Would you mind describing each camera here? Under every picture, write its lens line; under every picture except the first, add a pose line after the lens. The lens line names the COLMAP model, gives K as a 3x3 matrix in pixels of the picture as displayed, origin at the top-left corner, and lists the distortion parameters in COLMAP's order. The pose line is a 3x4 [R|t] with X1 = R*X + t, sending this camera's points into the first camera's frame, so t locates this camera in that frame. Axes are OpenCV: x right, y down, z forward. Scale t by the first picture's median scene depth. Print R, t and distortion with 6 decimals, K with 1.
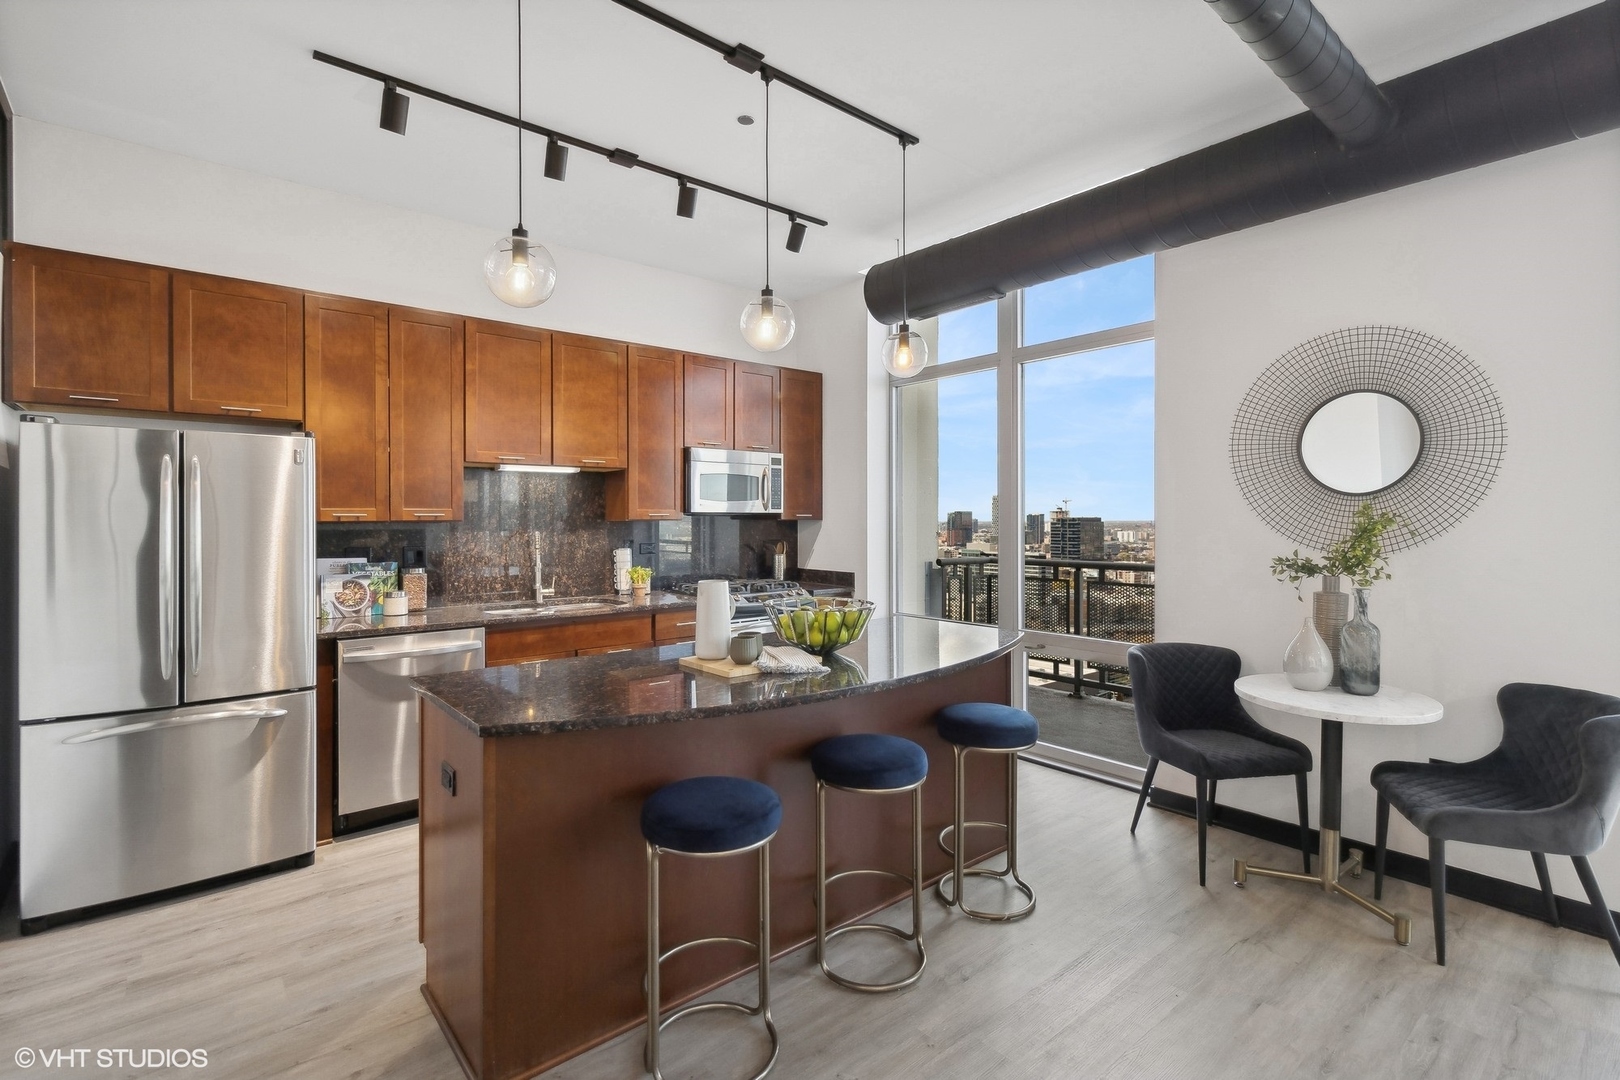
lens RADIAL K [[758.5, 0, 809.3], [0, 758.5, 521.3], [0, 0, 1]] dist [-0.002955, 0.000570]
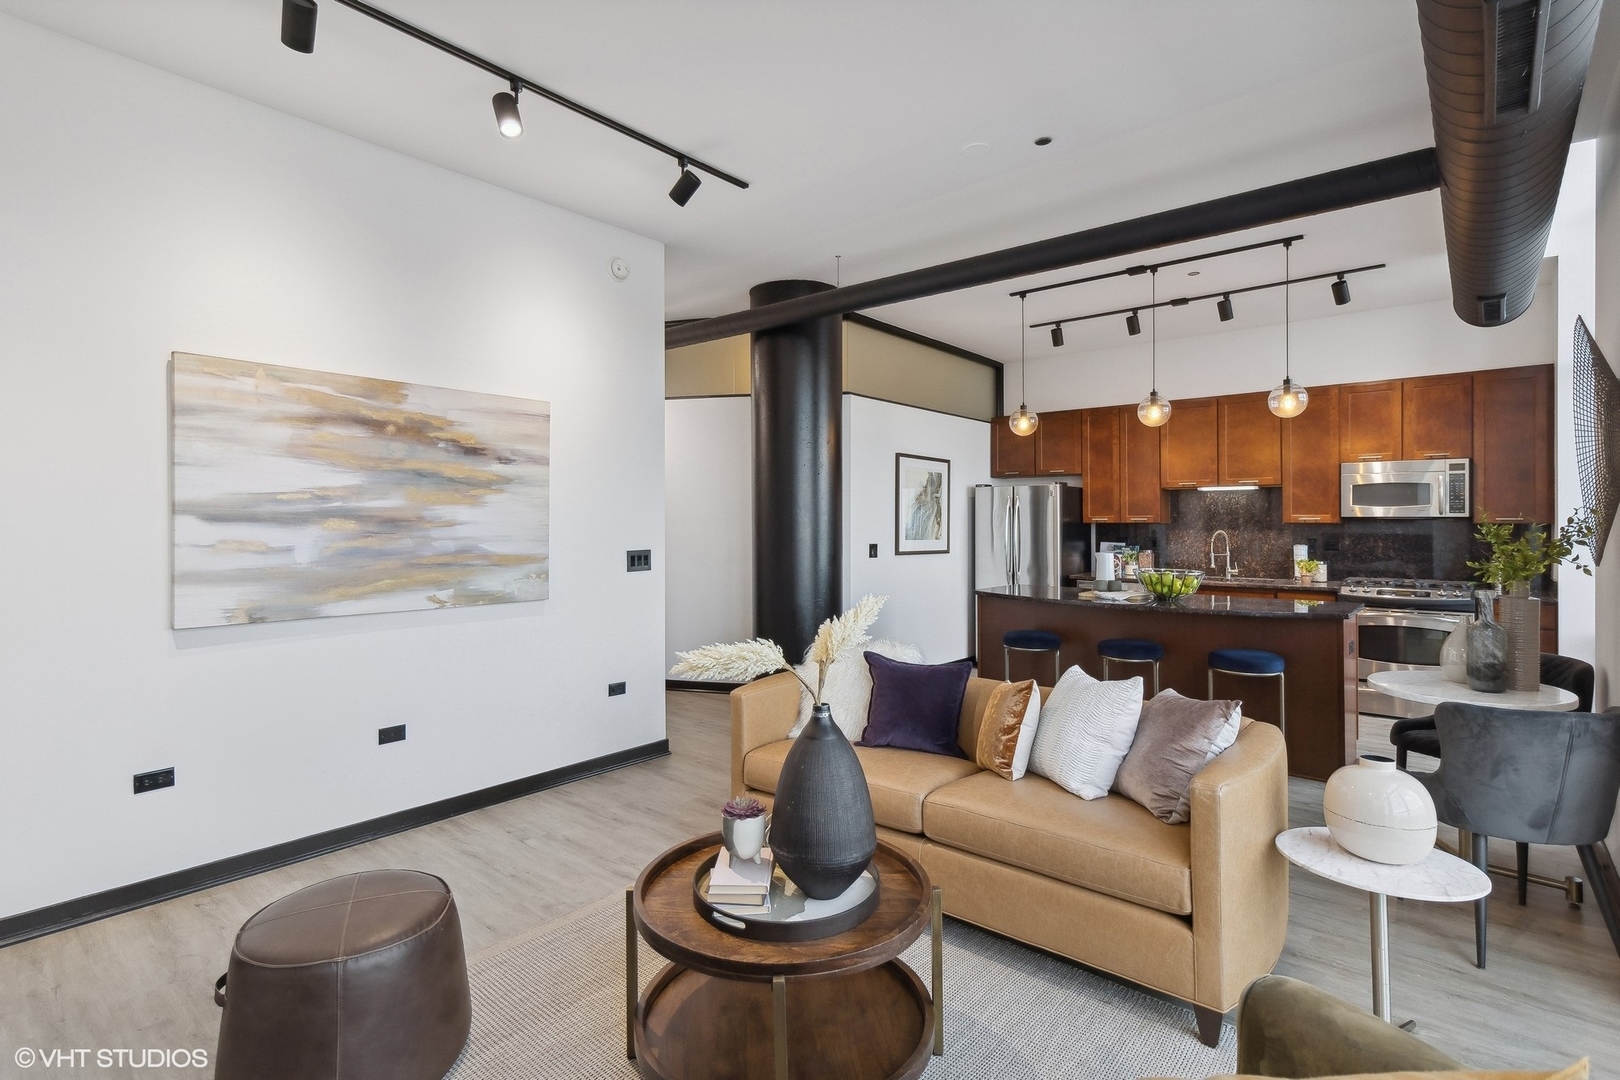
lens RADIAL K [[758.5, 0, 798.8], [0, 758.5, 515.8], [0, 0, 1]] dist [-0.002955, 0.000570]
pose [[0.149030, -0.009218, -0.988790, 1.157397], [-0.008091, 0.999912, -0.010541, 0.008443], [0.988800, 0.009572, 0.148943, -0.055462]]
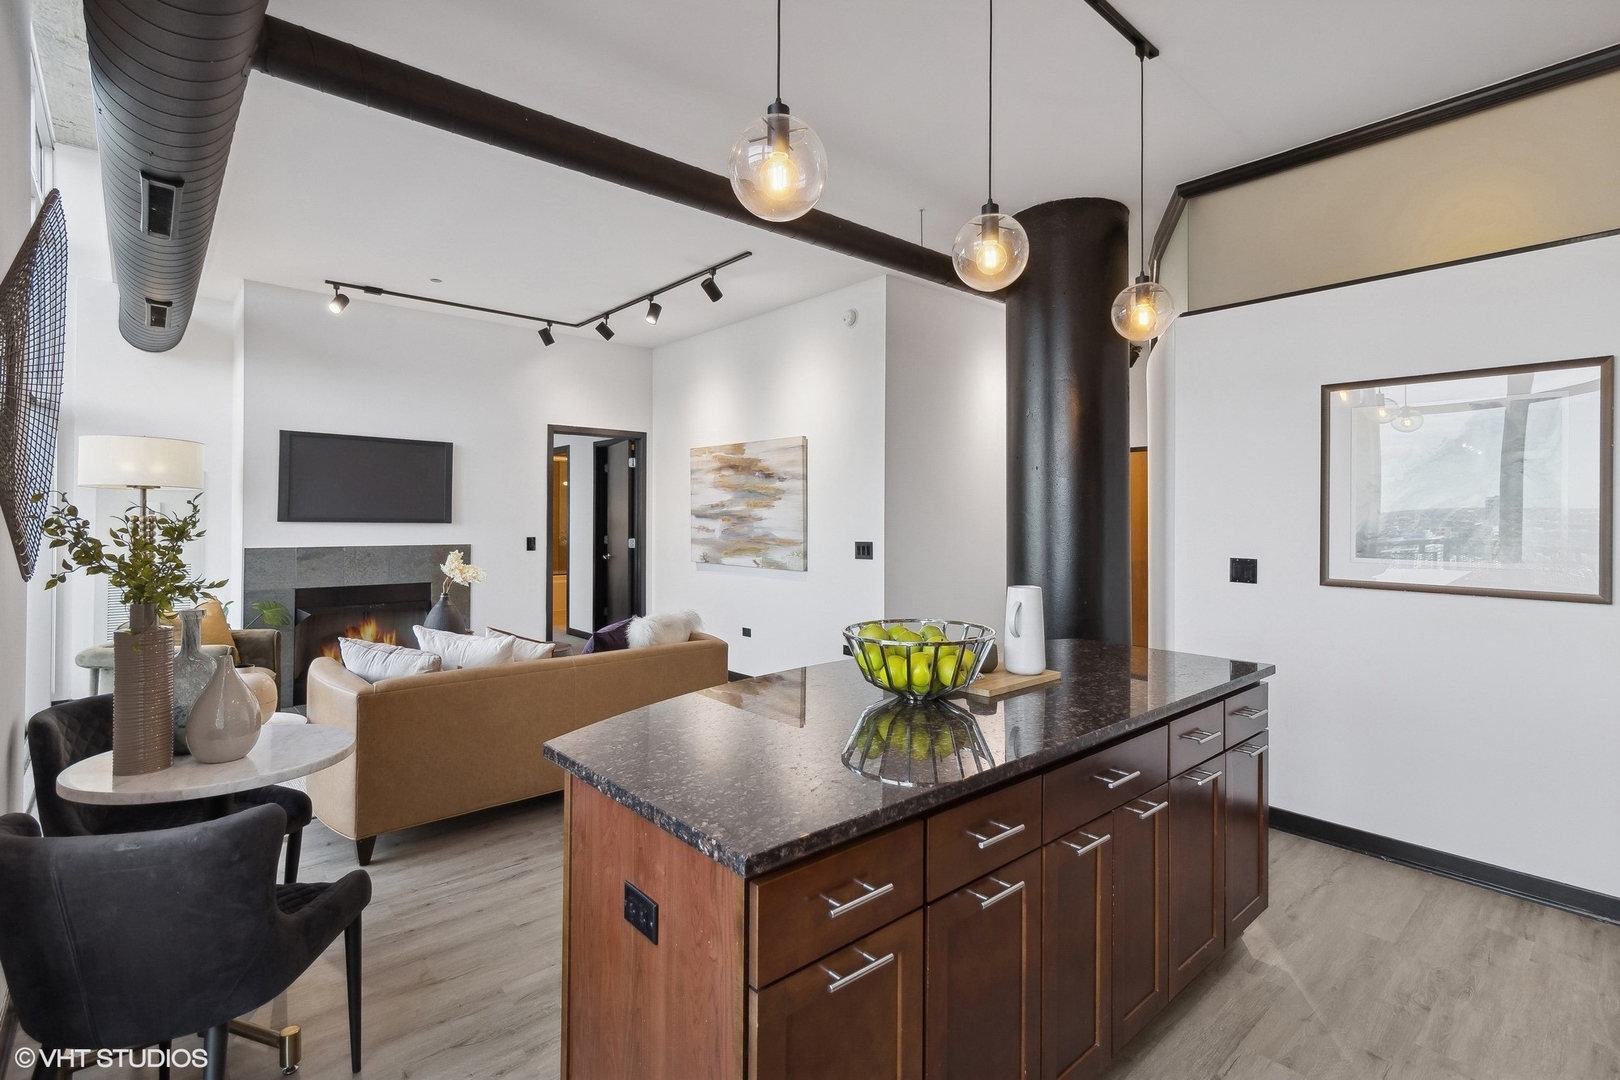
lens RADIAL K [[758.5, 0, 810.3], [0, 758.5, 501.9], [0, 0, 1]] dist [-0.002955, 0.000570]
pose [[-0.999657, -0.004813, -0.025725, 0.105389], [-0.004490, 0.999911, -0.012567, -0.004705], [0.025784, -0.012447, -0.999590, 1.278825]]
